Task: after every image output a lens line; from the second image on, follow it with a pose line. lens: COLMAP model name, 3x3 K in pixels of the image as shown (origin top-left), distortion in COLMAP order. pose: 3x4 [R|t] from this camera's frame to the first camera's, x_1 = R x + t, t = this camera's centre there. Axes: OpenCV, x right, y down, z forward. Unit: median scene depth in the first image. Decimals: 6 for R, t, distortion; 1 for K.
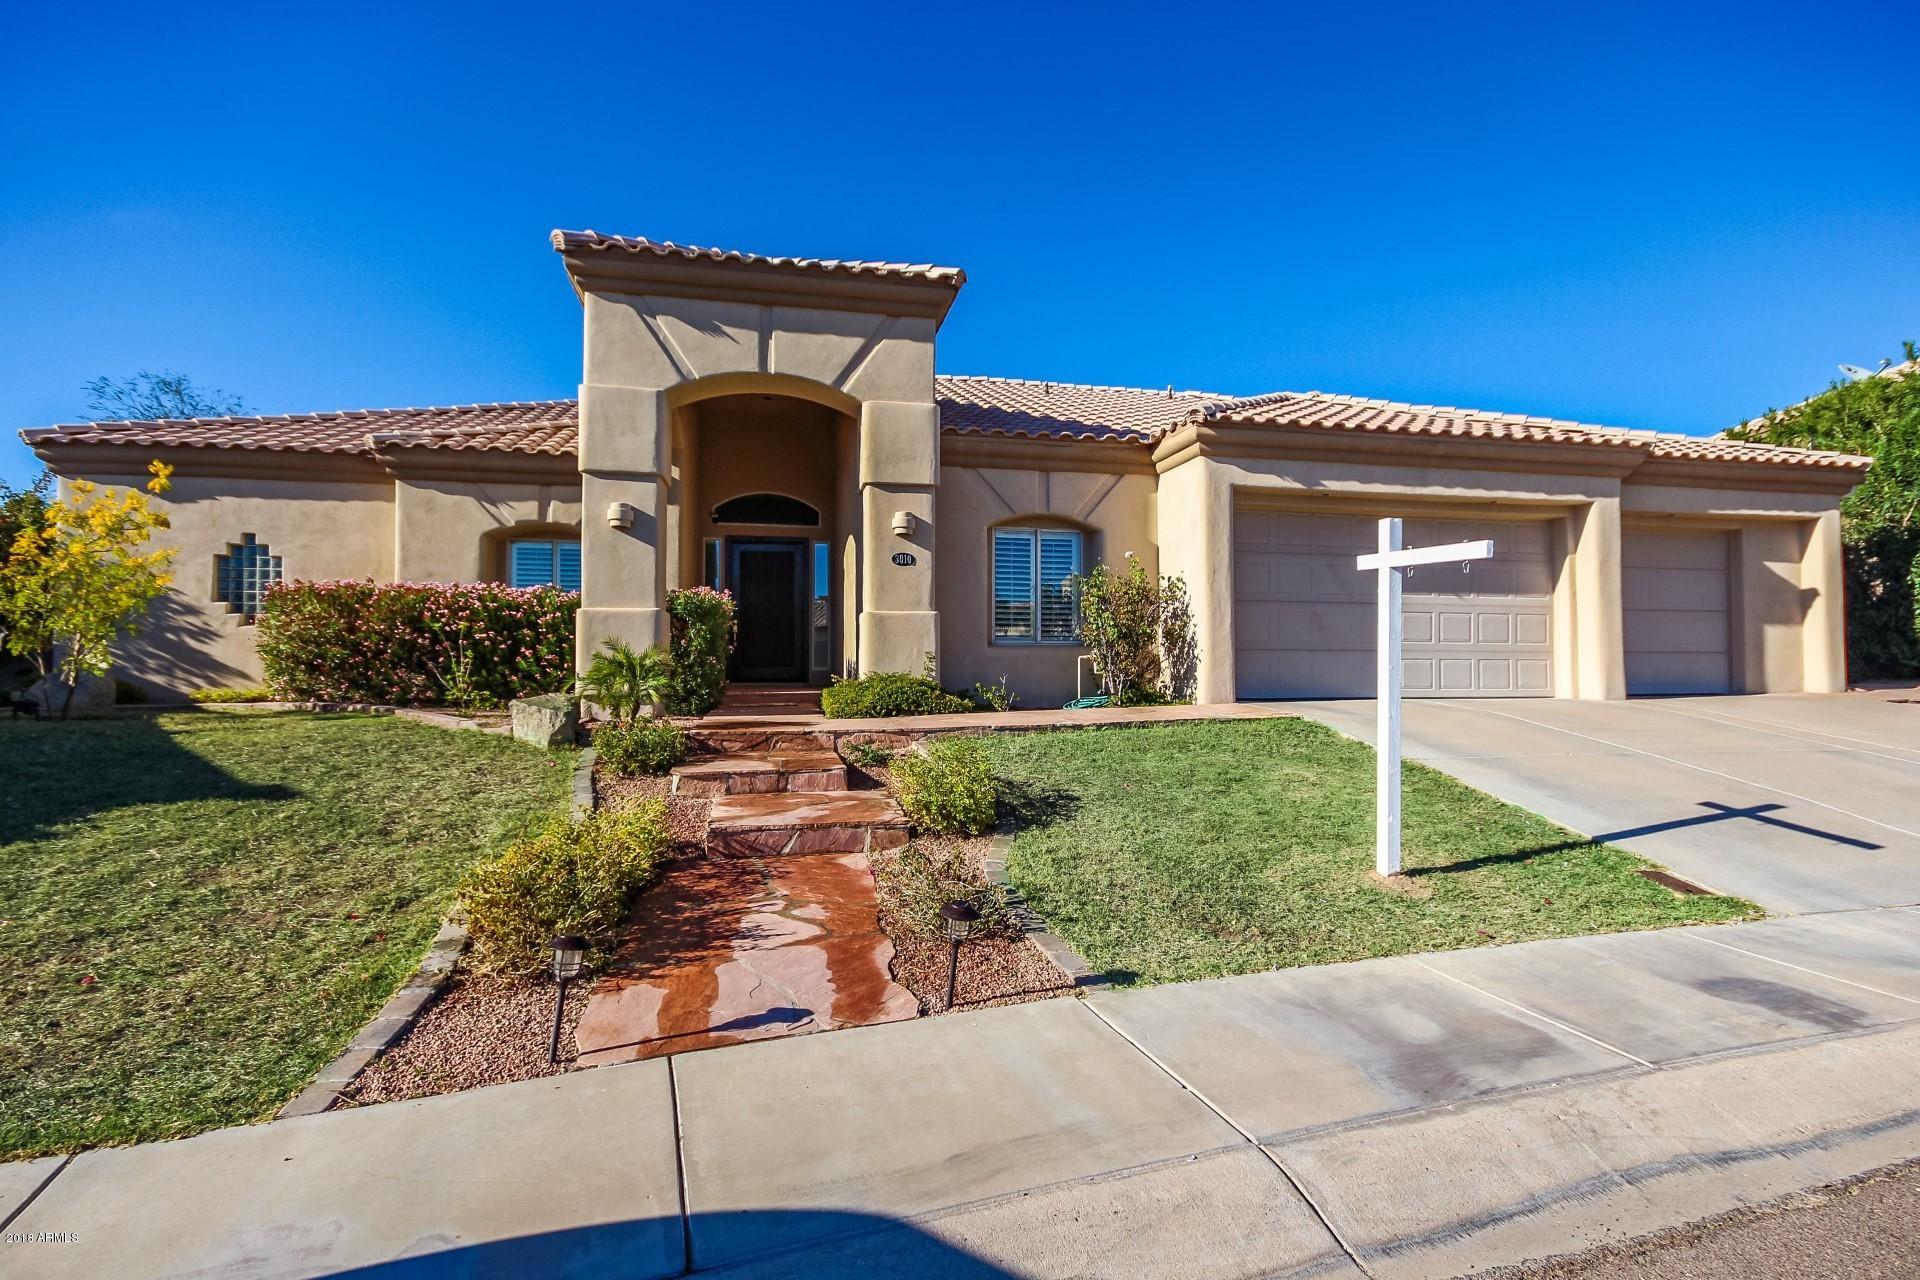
lens RADIAL K [[917.7, 0, 994.0], [0, 917.7, 641.0], [0, 0, 1]] dist [0.001915, 0.000550]
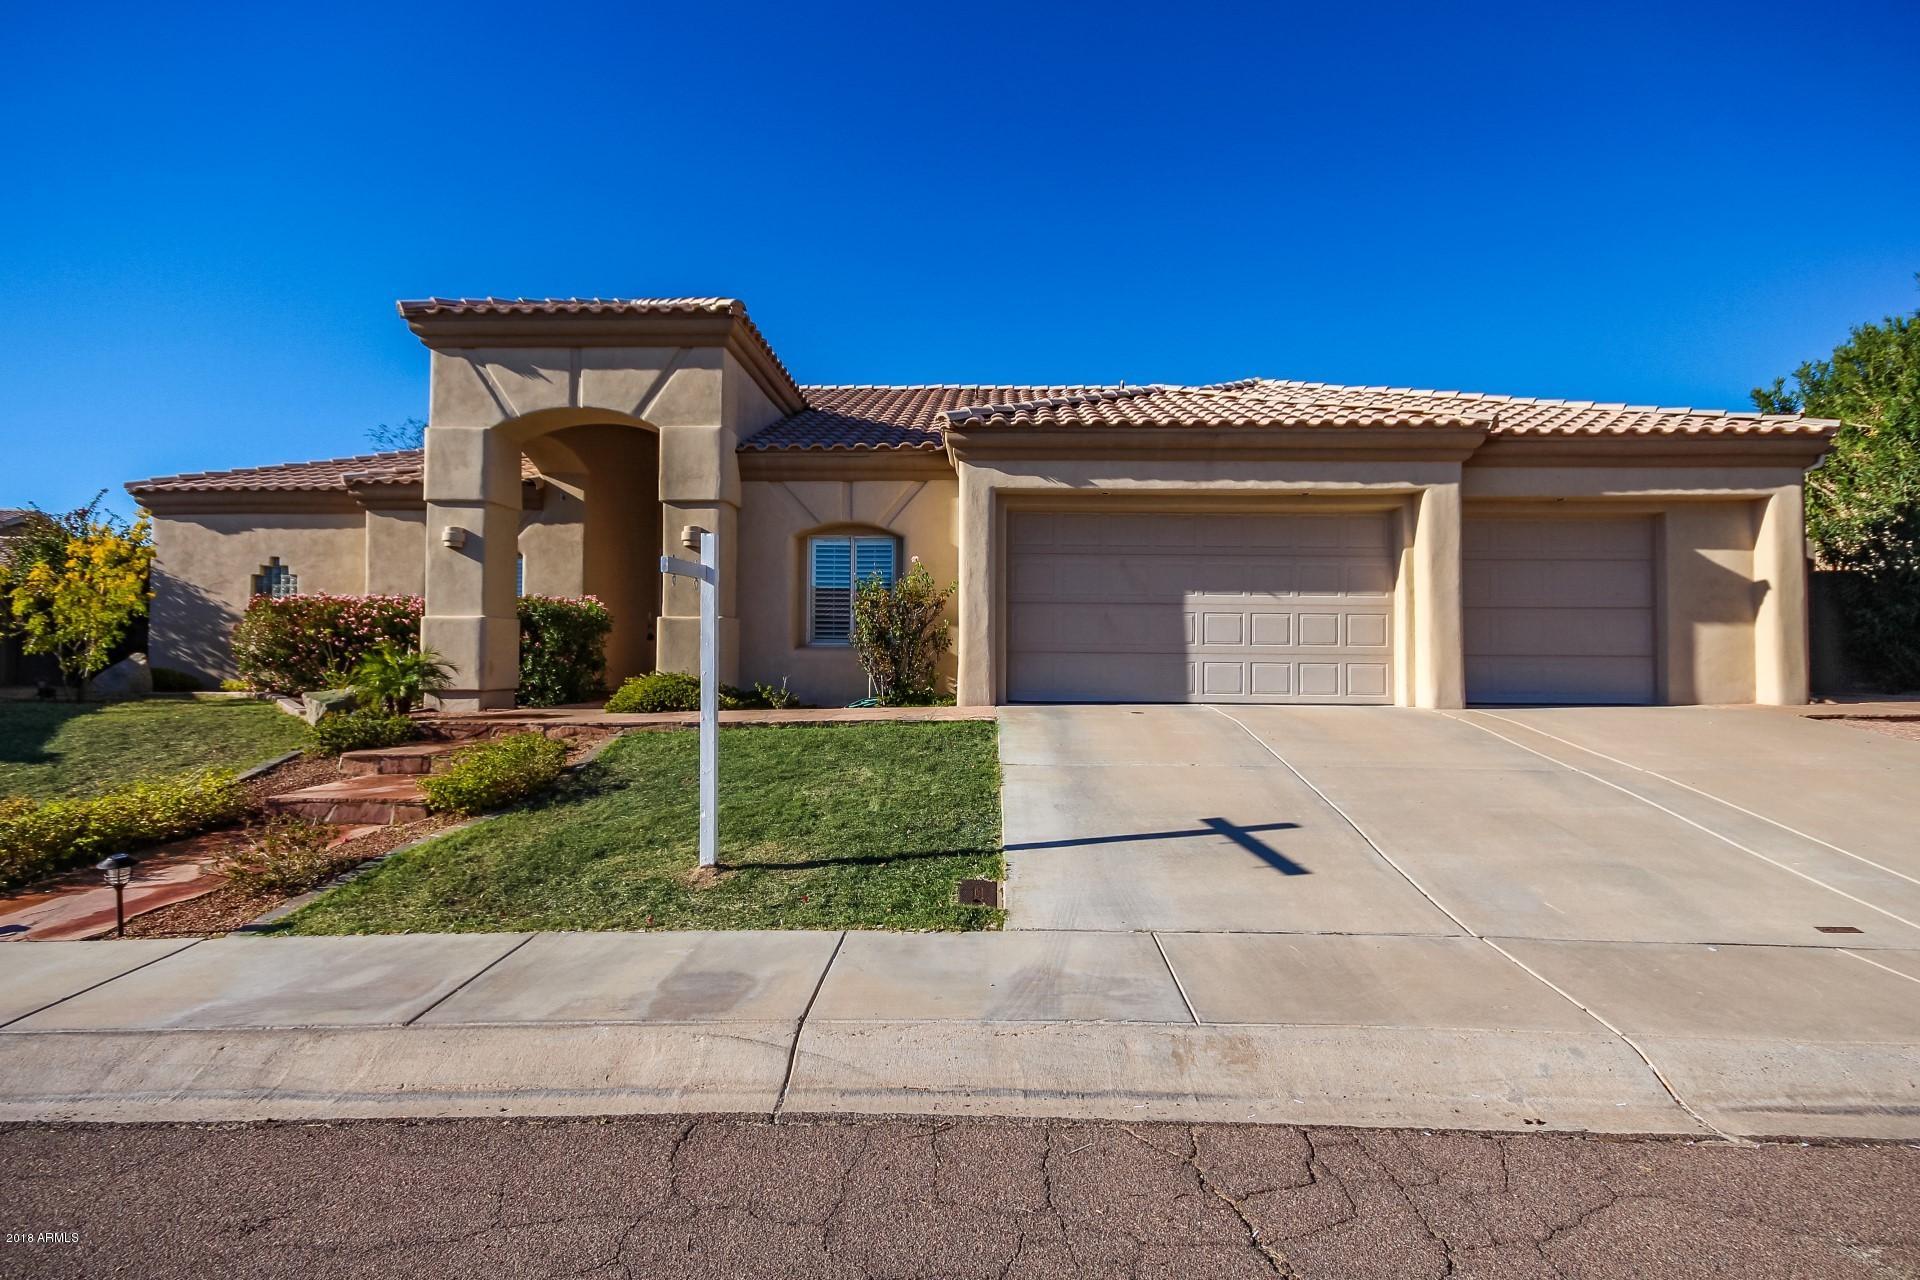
lens RADIAL K [[917.7, 0, 994.0], [0, 917.7, 641.0], [0, 0, 1]] dist [0.001915, 0.000550]
pose [[0.969995, -0.000123, -0.243123, 0.490437], [0.000640, 0.999998, 0.002046, -0.004732], [0.243123, -0.002140, 0.969993, 0.022389]]
